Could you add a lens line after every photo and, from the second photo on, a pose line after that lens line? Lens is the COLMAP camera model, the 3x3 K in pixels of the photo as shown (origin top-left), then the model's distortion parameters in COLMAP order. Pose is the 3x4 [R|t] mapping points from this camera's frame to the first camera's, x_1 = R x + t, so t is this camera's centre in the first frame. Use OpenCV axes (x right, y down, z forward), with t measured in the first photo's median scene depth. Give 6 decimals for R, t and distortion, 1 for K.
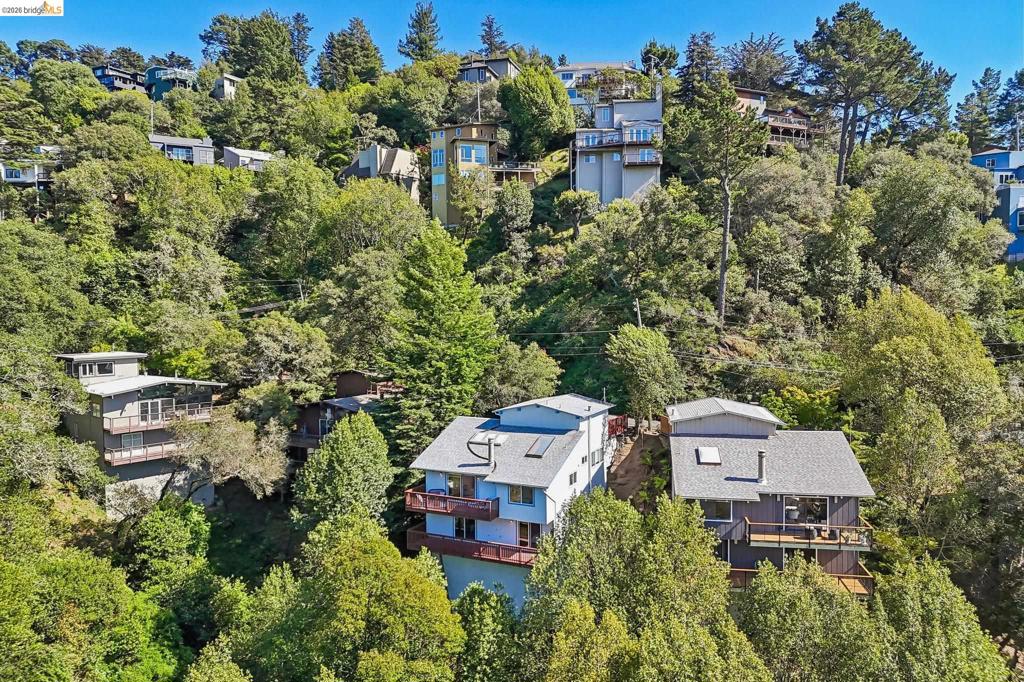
lens RADIAL K [[778.2, 0, 515.7], [0, 778.2, 336.0], [0, 0, 1]] dist [0.071399, -0.074621]
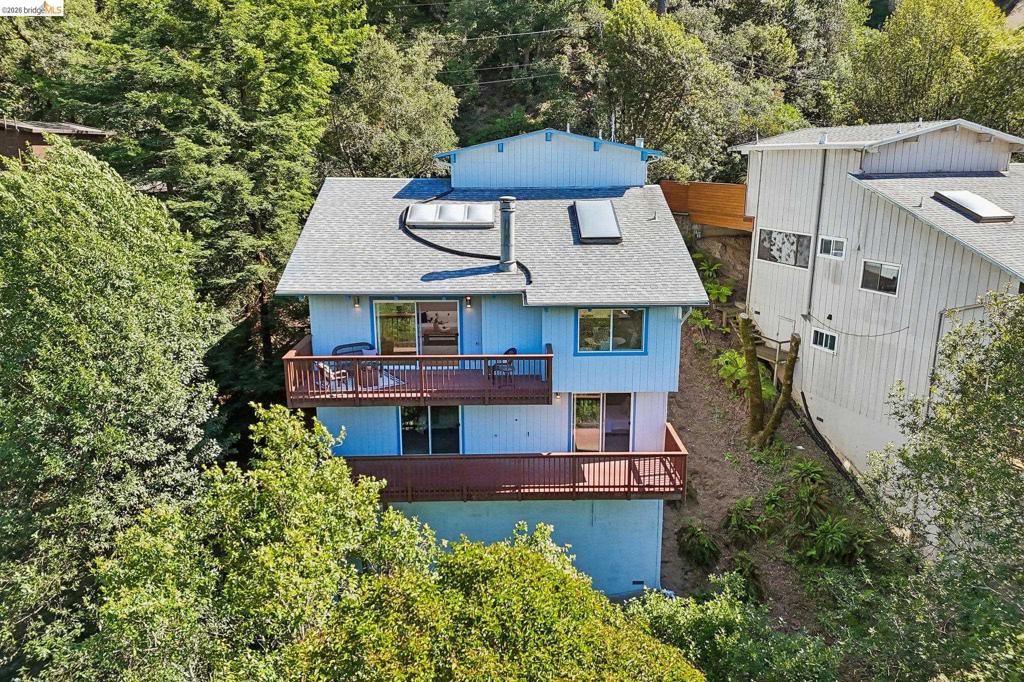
lens RADIAL K [[778.2, 0, 520.3], [0, 778.2, 339.9], [0, 0, 1]] dist [0.071399, -0.074621]
pose [[0.876827, -0.104111, 0.469400, -0.143732], [0.013550, 0.981238, 0.192323, 0.082508], [-0.480616, -0.162274, 0.861786, 0.427062]]
